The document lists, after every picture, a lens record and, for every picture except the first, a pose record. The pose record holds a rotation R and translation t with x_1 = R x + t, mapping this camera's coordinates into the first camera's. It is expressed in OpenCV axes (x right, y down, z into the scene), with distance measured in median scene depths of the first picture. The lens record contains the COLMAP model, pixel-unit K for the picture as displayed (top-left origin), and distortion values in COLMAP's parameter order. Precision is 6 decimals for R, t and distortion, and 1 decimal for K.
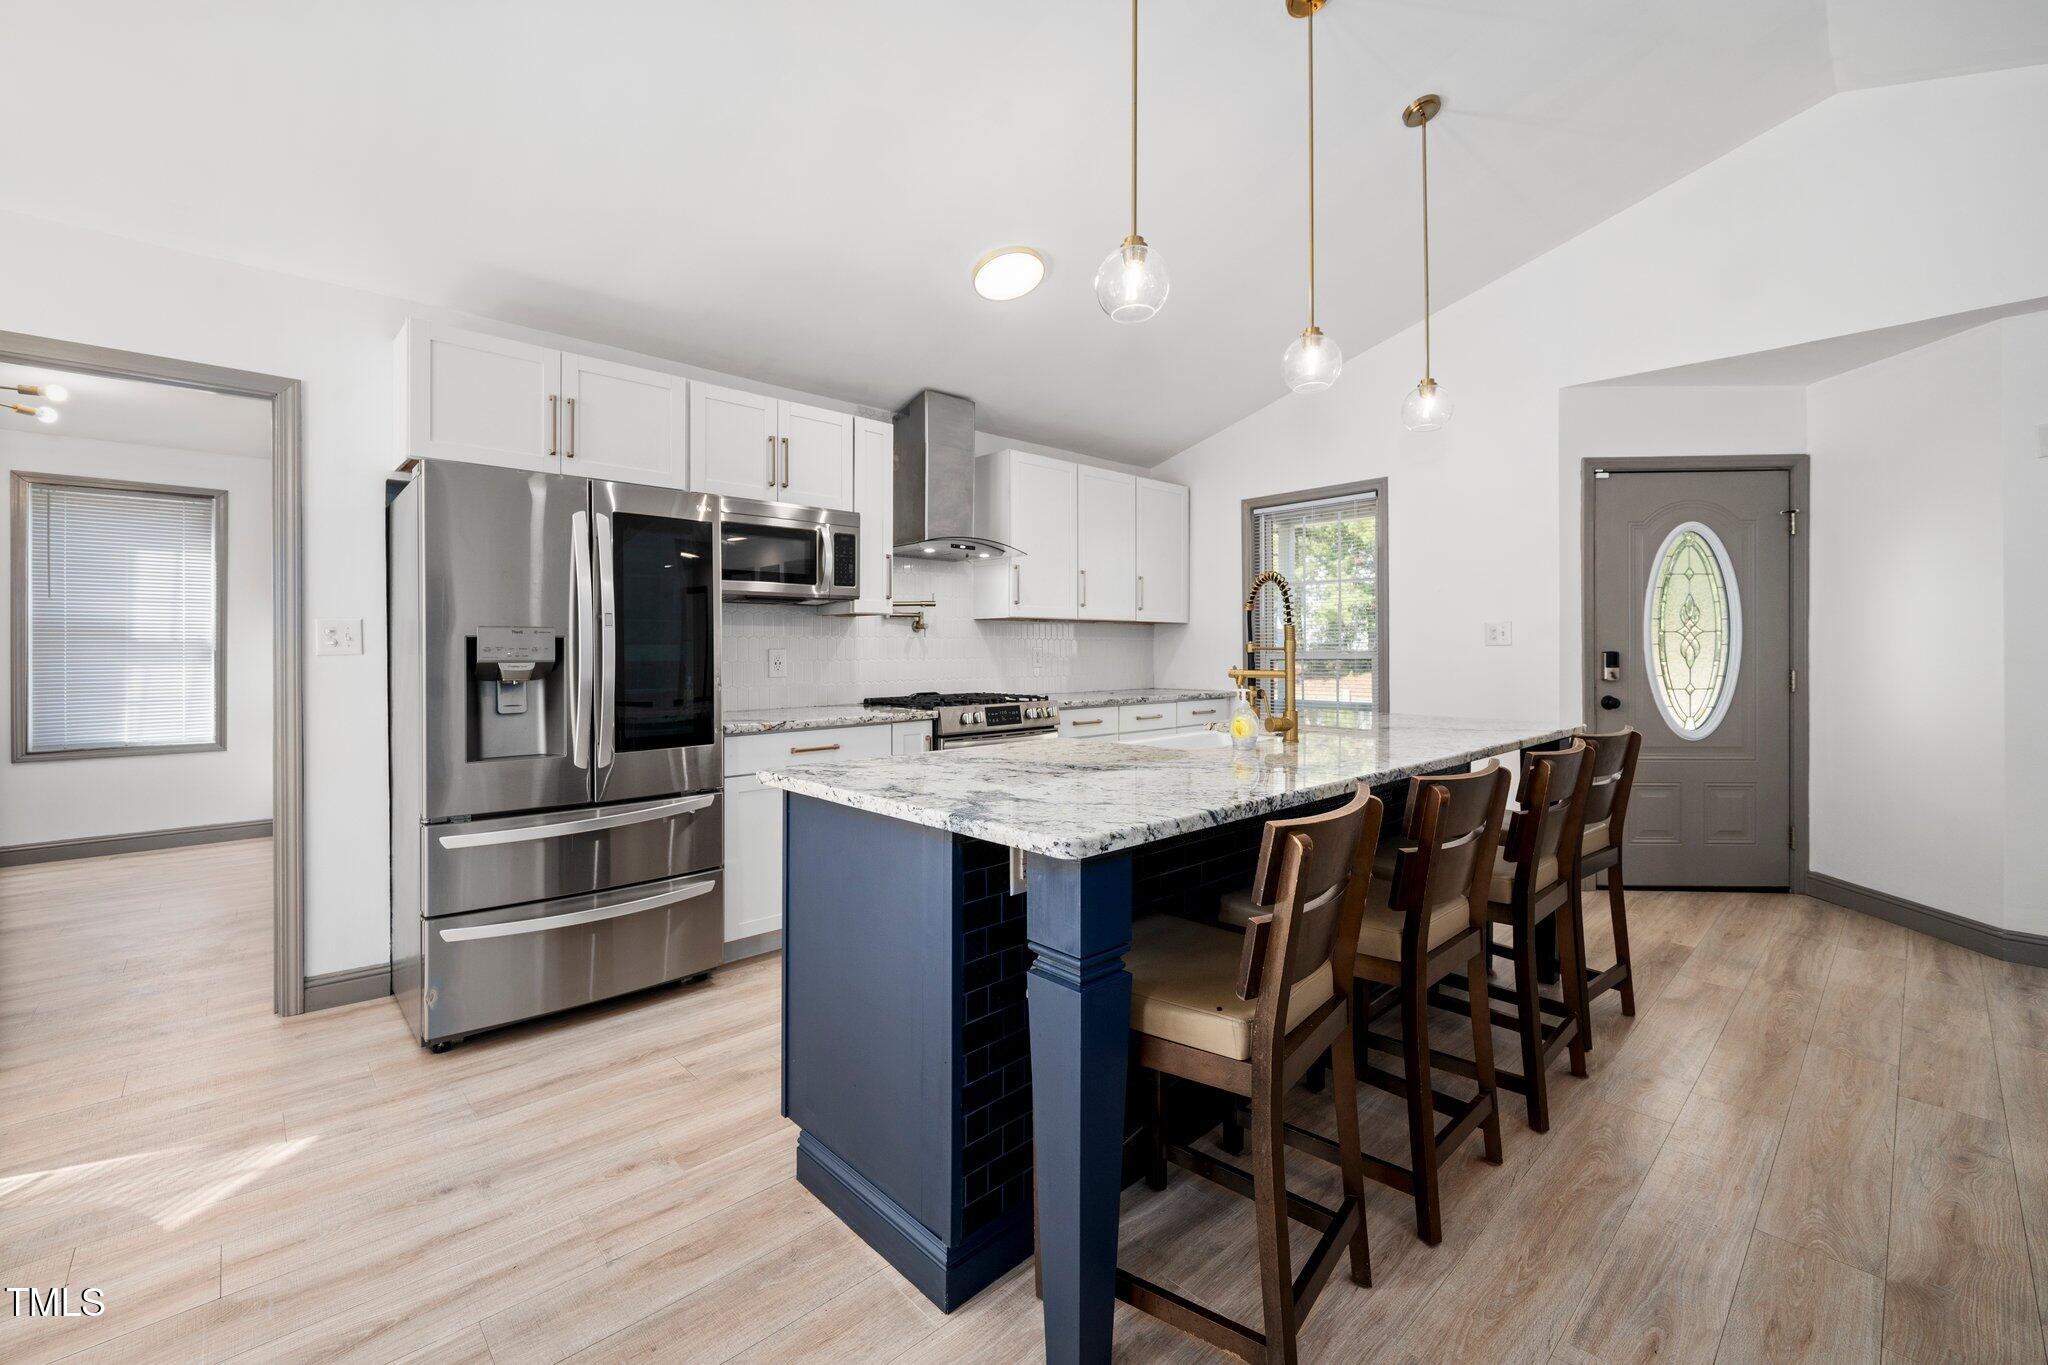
lens RADIAL K [[850.3, 0, 1012.1], [0, 850.3, 658.8], [0, 0, 1]] dist [0.002296, -0.001222]
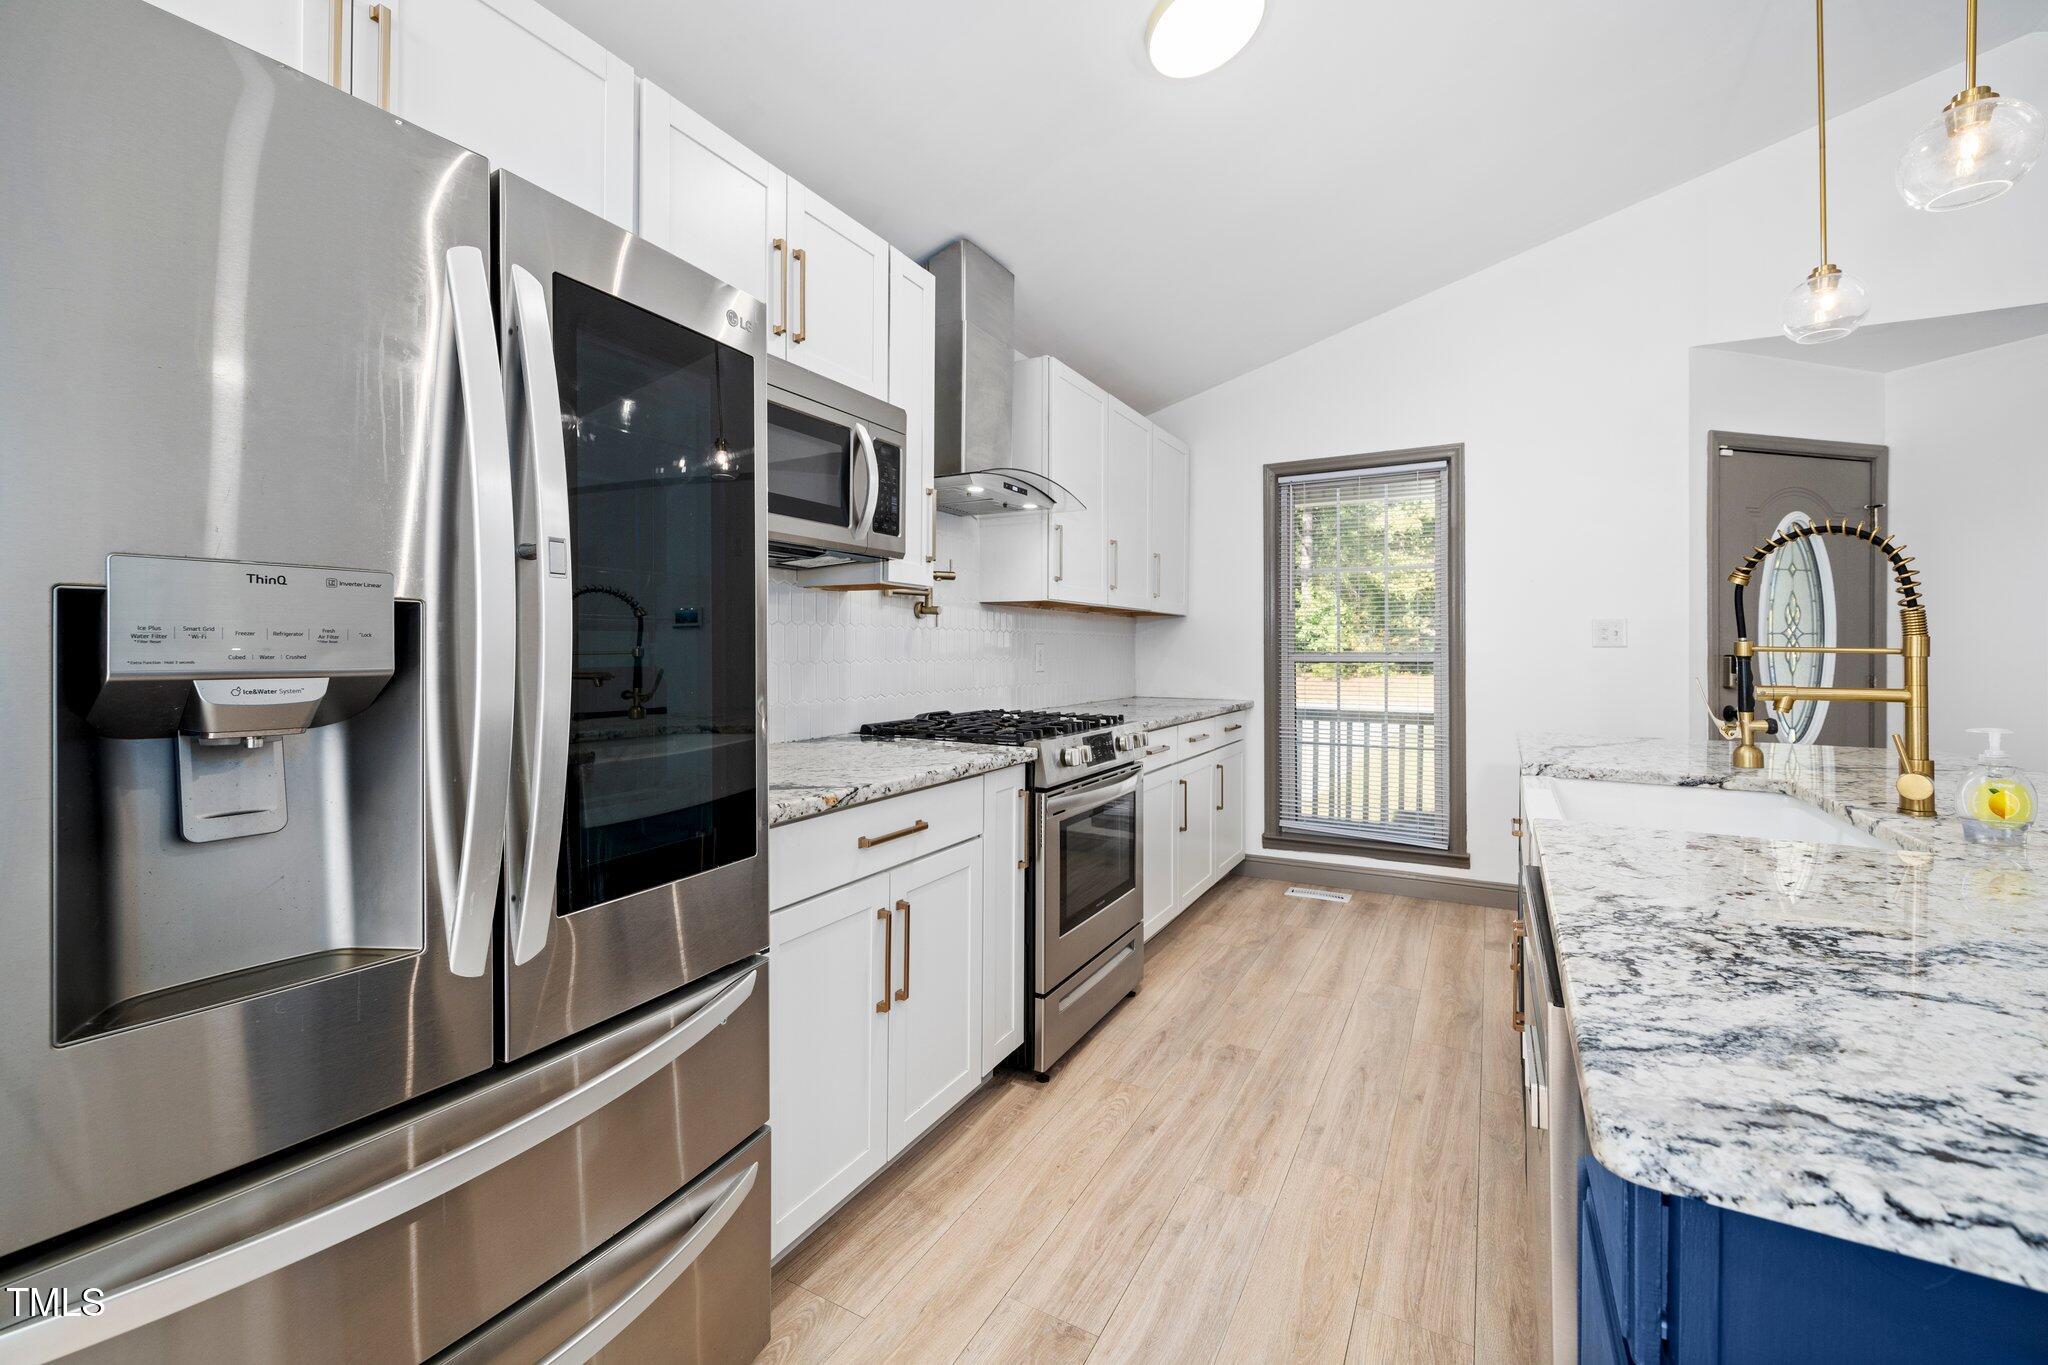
lens RADIAL K [[850.3, 0, 1016.5], [0, 850.3, 657.0], [0, 0, 1]] dist [0.002296, -0.001222]
pose [[0.954673, 0.005441, 0.297606, -0.280933], [-0.006017, 0.999981, 0.001020, -0.003673], [-0.297595, -0.002764, 0.954688, 0.423817]]
